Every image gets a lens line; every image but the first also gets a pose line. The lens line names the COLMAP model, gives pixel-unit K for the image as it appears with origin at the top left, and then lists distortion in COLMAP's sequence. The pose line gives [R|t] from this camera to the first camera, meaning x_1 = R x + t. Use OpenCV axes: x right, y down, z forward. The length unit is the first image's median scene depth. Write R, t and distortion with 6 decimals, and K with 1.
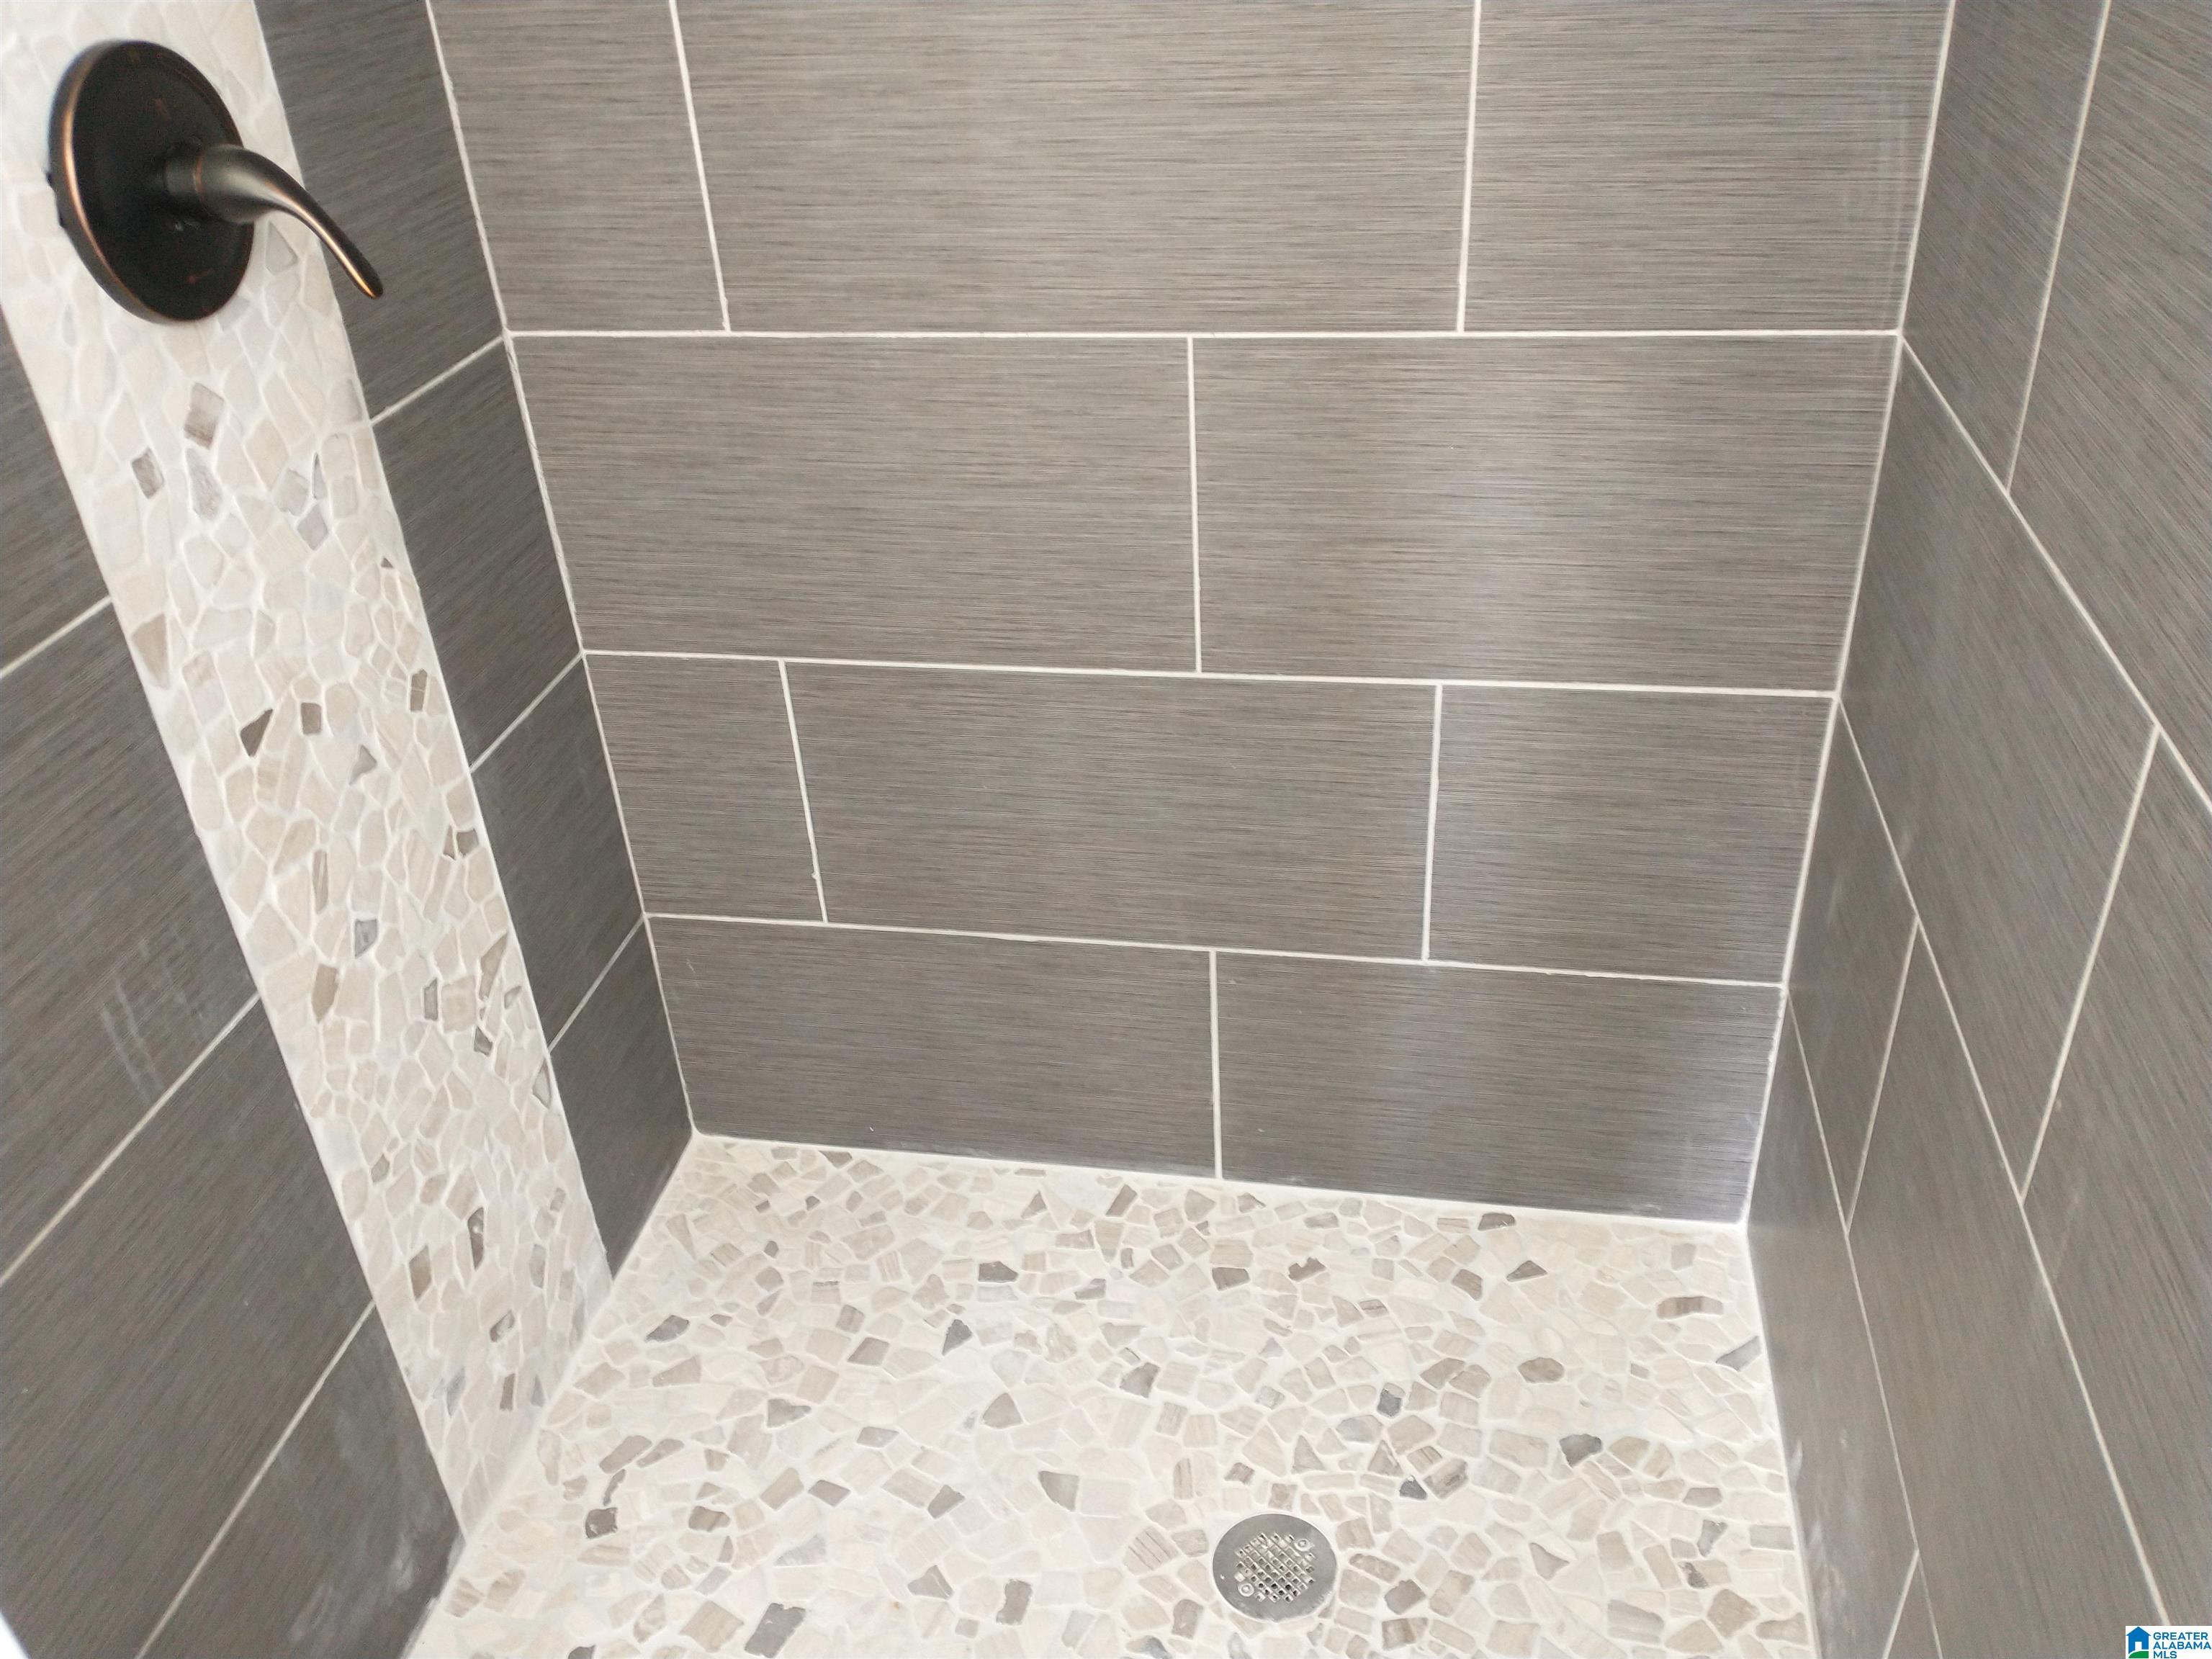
lens RADIAL K [[1767.5, 0, 1126.1], [0, 1767.5, 810.7], [0, 0, 1]] dist [0.011989, -0.037389]
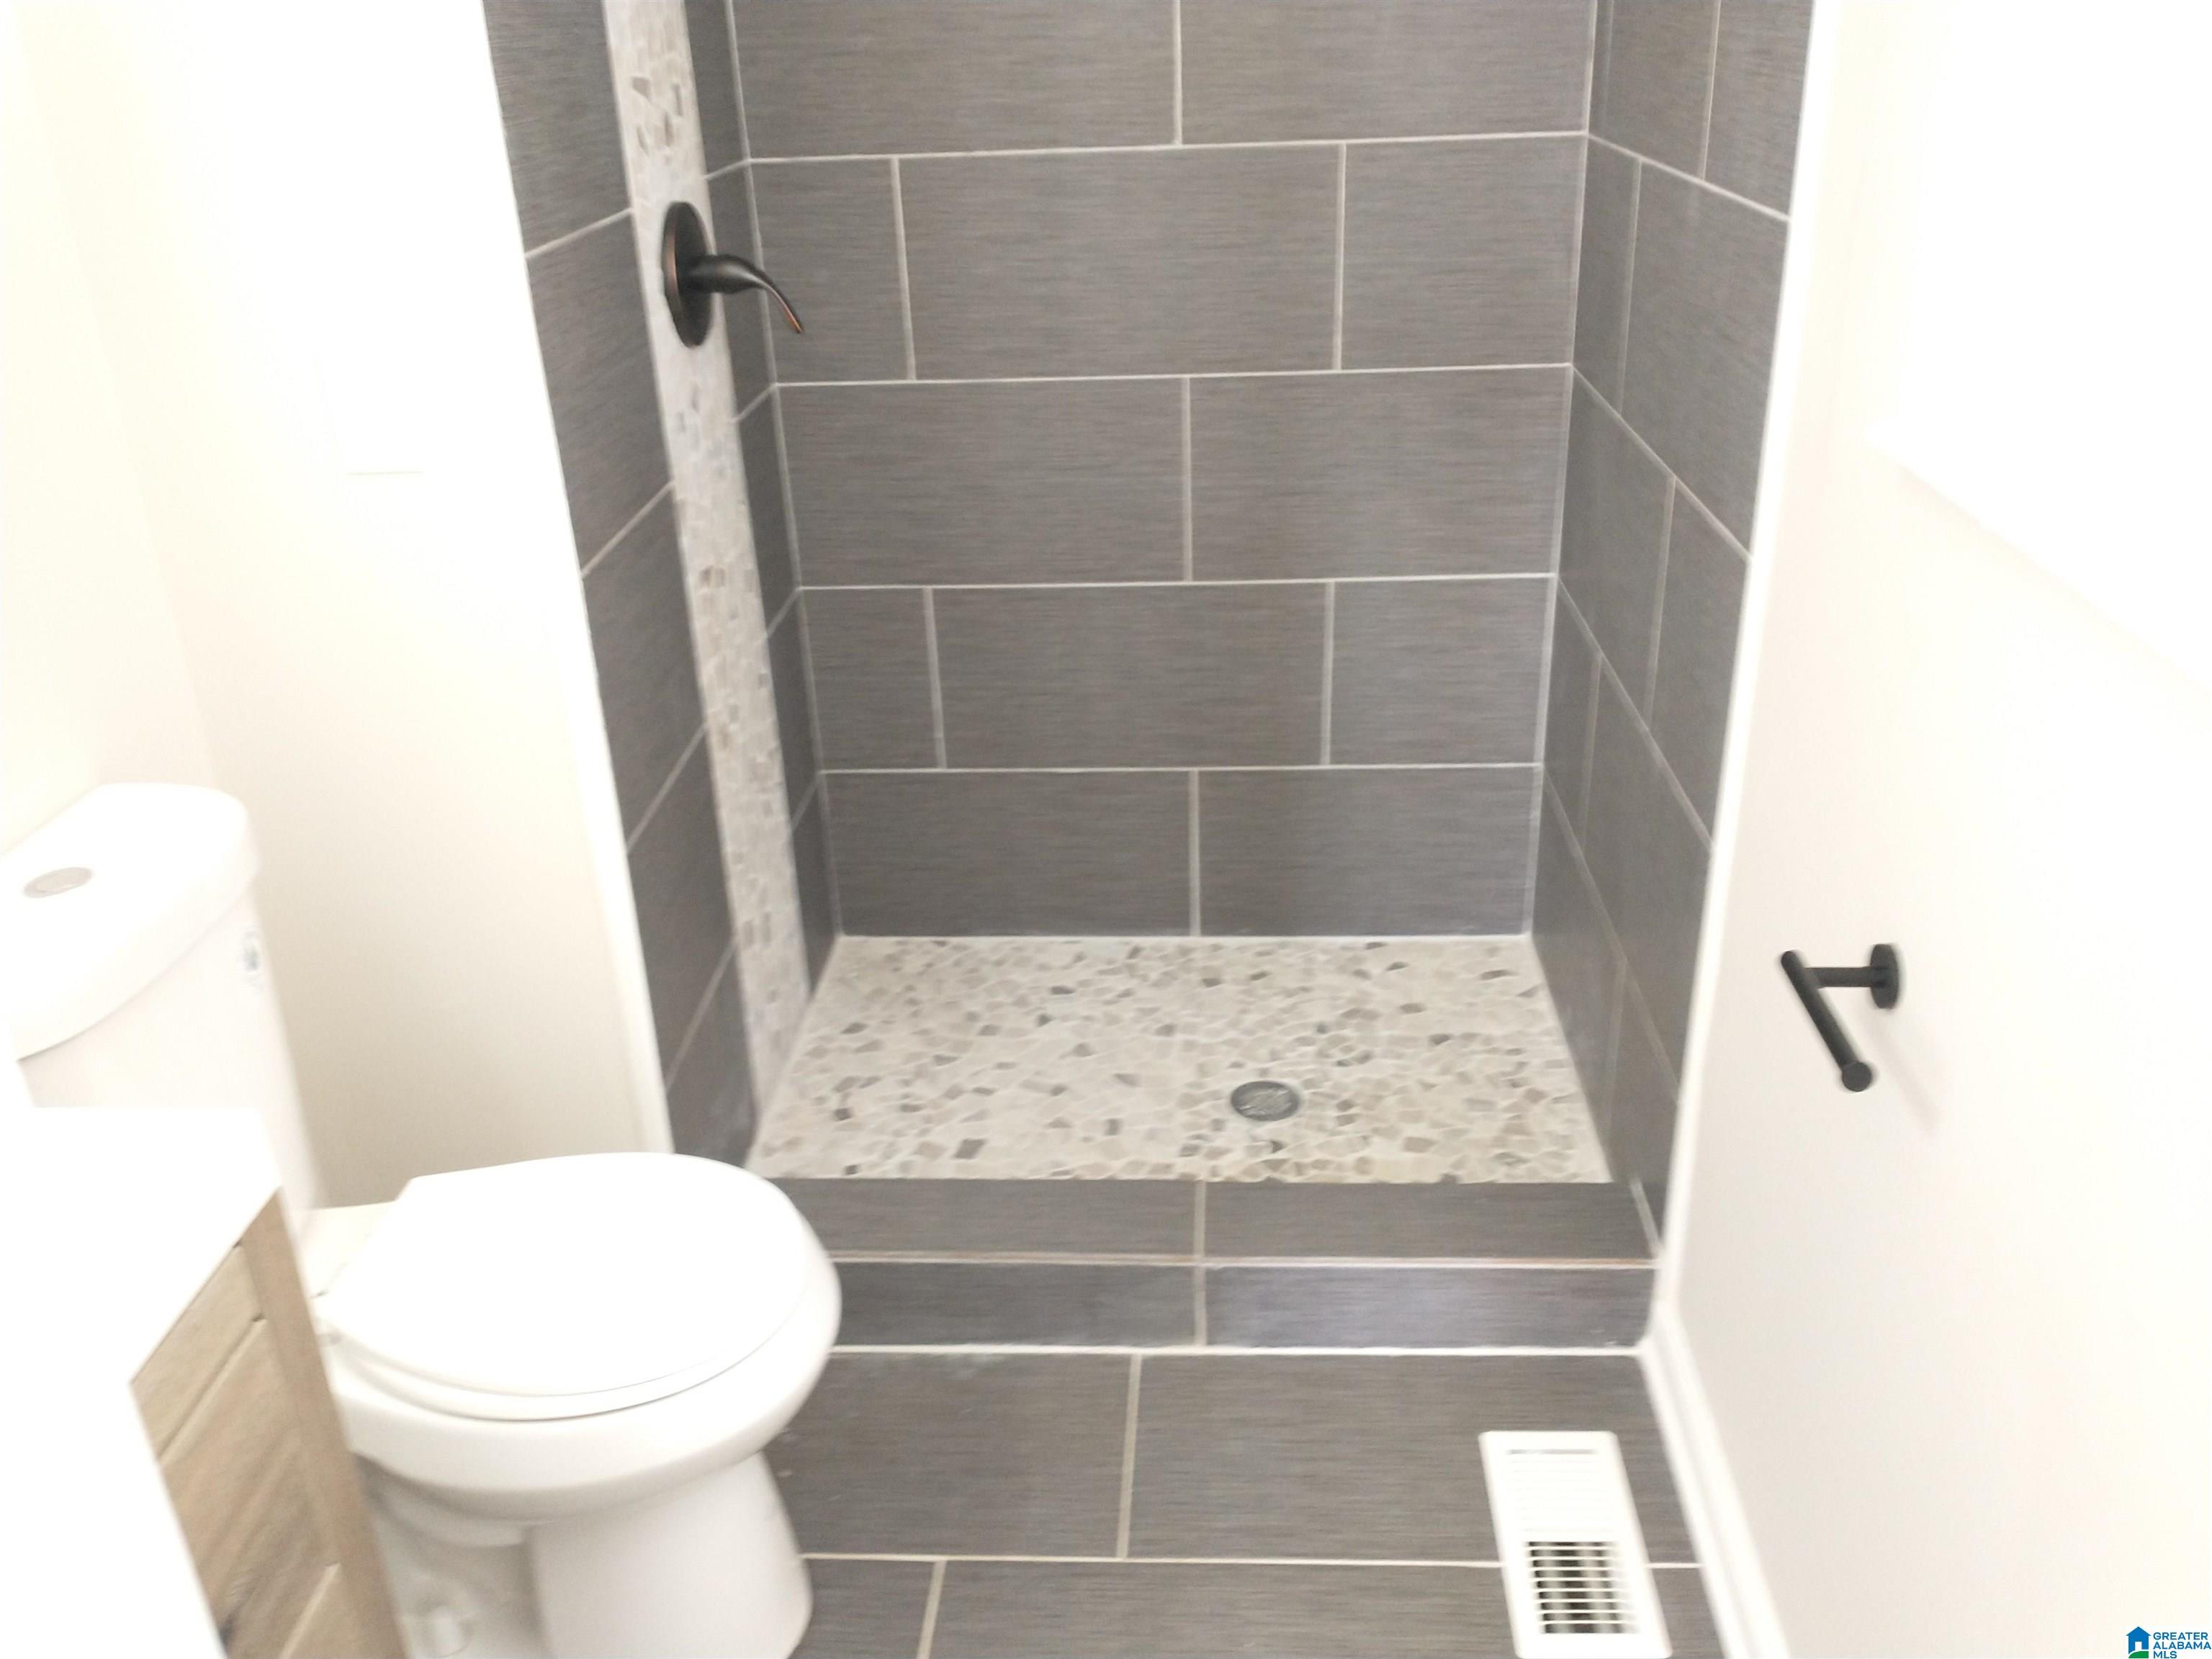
lens RADIAL K [[1767.5, 0, 1101.8], [0, 1767.5, 842.1], [0, 0, 1]] dist [0.011989, -0.037389]
pose [[0.993496, -0.035302, 0.108253, -0.234603], [0.046189, 0.993938, -0.099768, 0.336901], [-0.104074, 0.104119, 0.989105, -0.635268]]
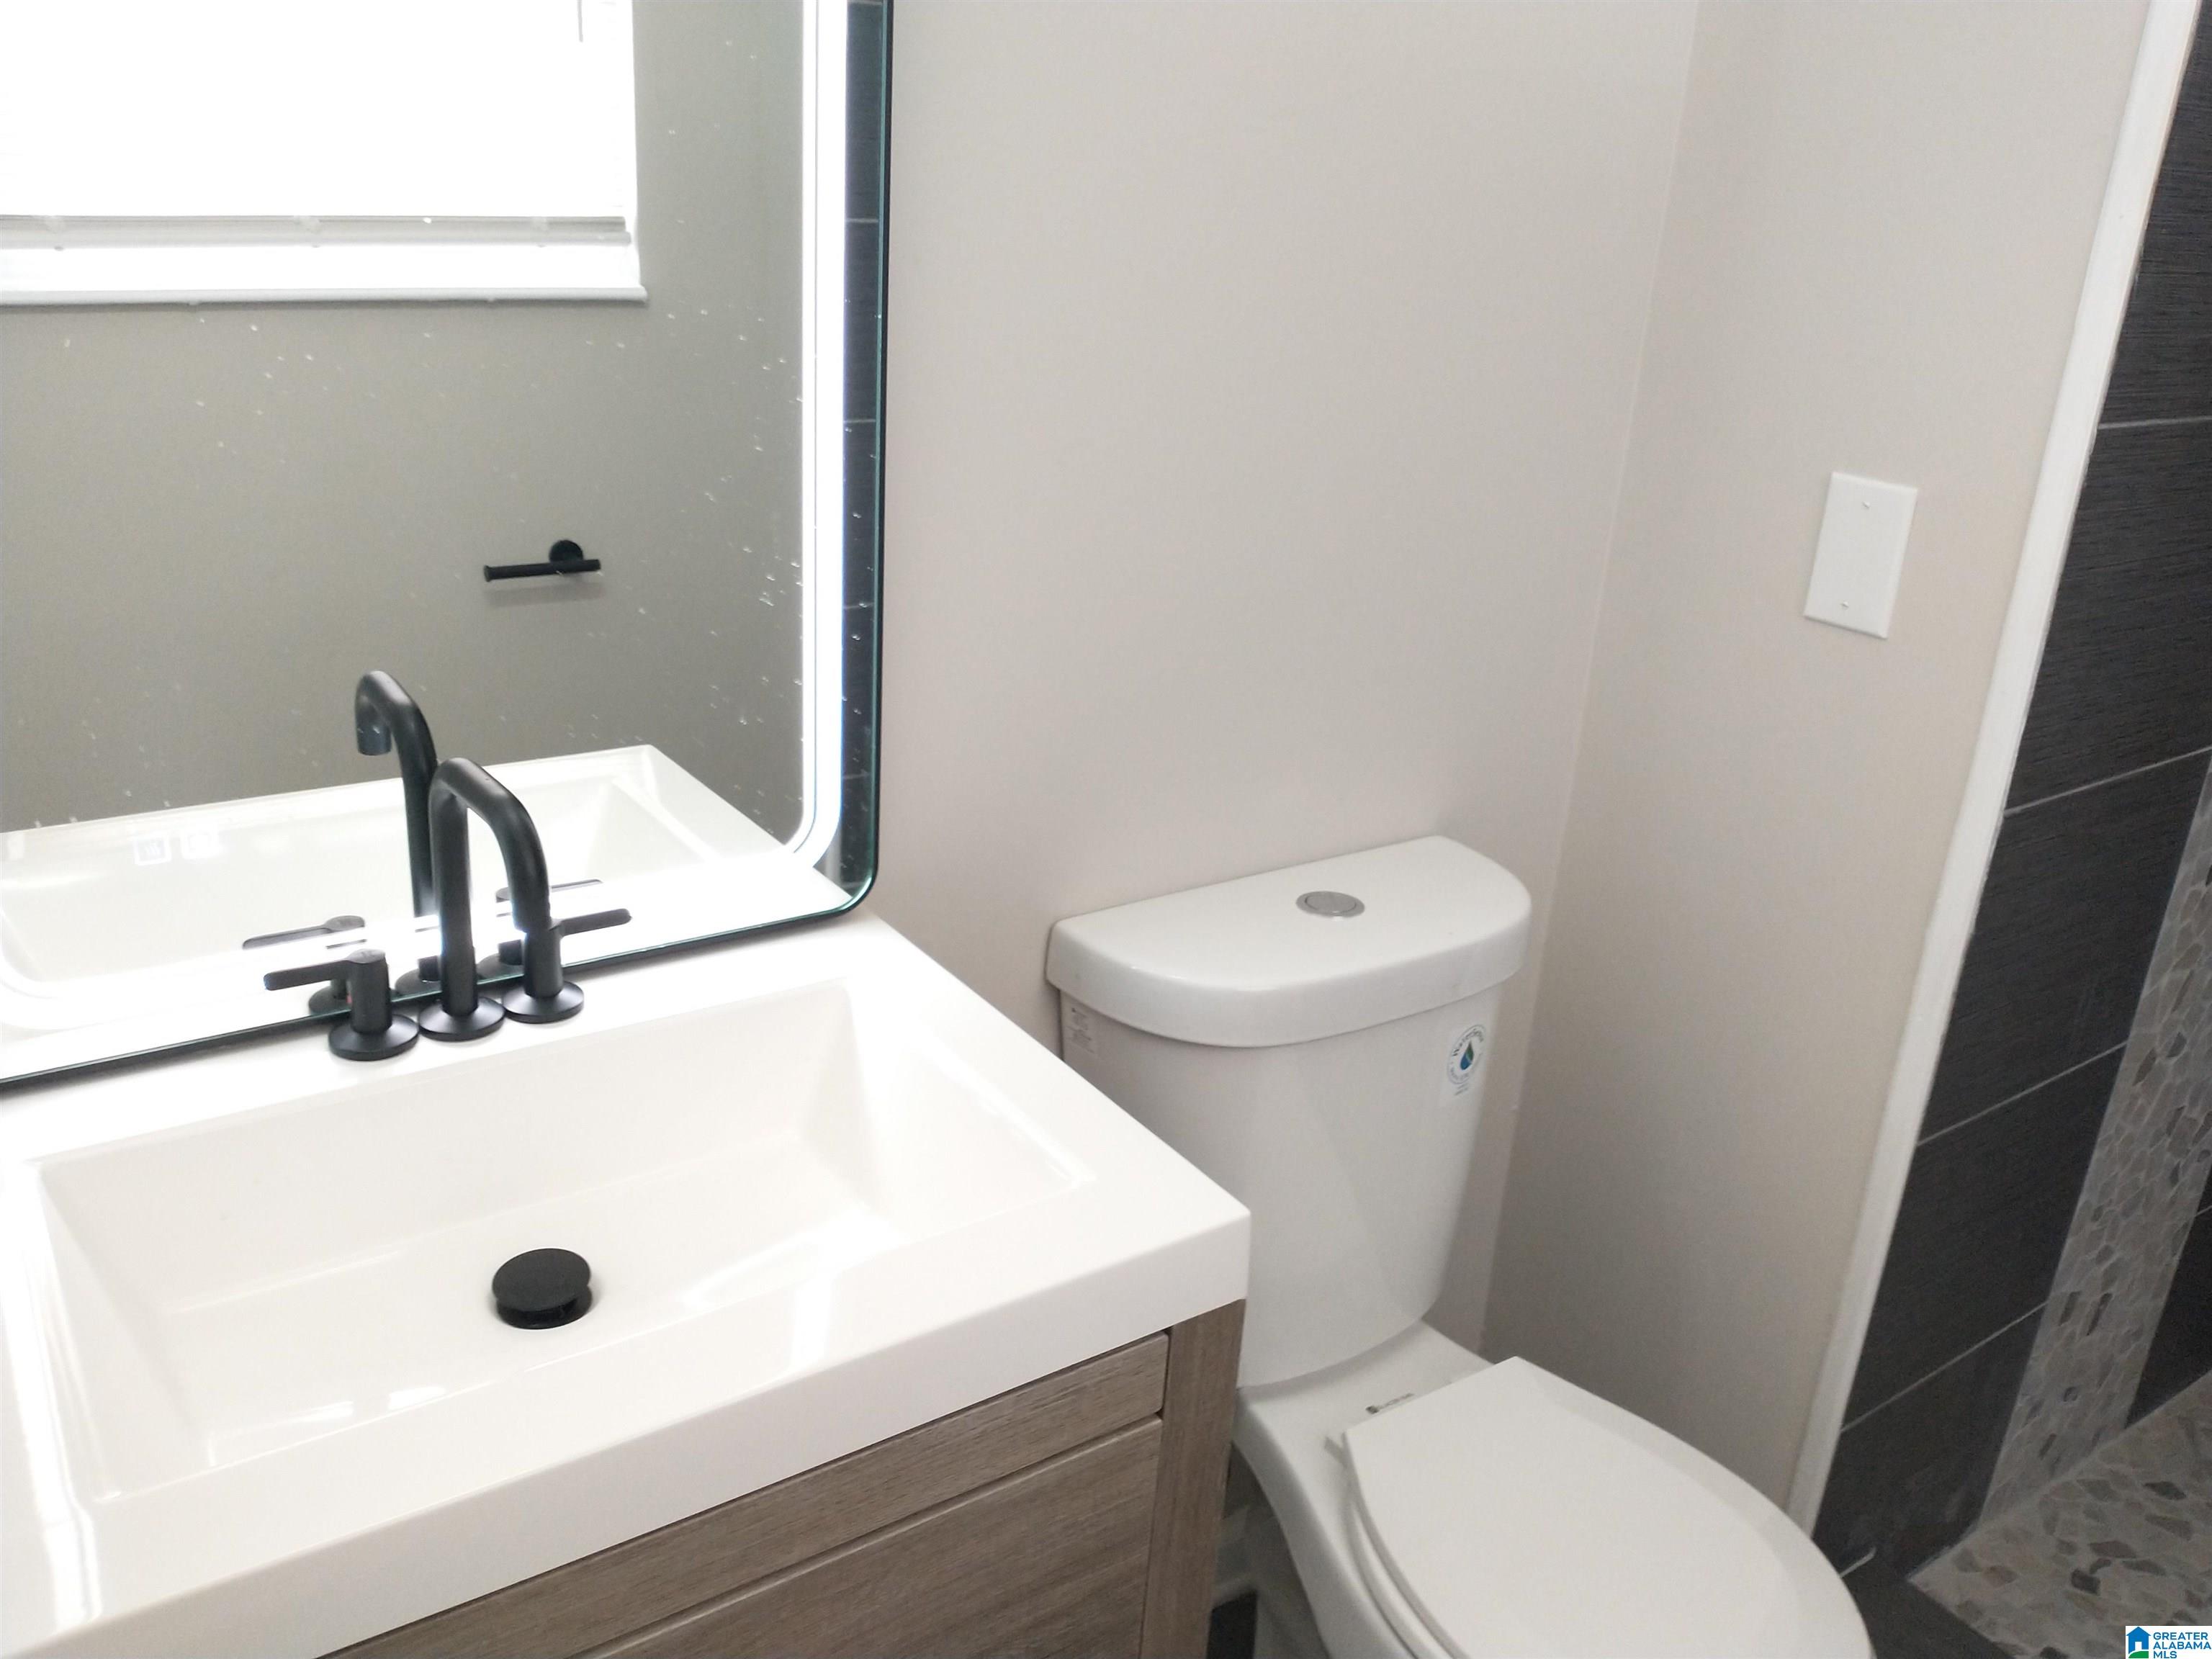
lens RADIAL K [[1767.5, 0, 1109.1], [0, 1767.5, 822.2], [0, 0, 1]] dist [0.011989, -0.037389]
pose [[0.692416, 0.342620, -0.634957, -0.177448], [-0.453323, 0.891245, -0.013434, 0.265633], [0.561300, 0.297143, 0.772430, -0.460666]]
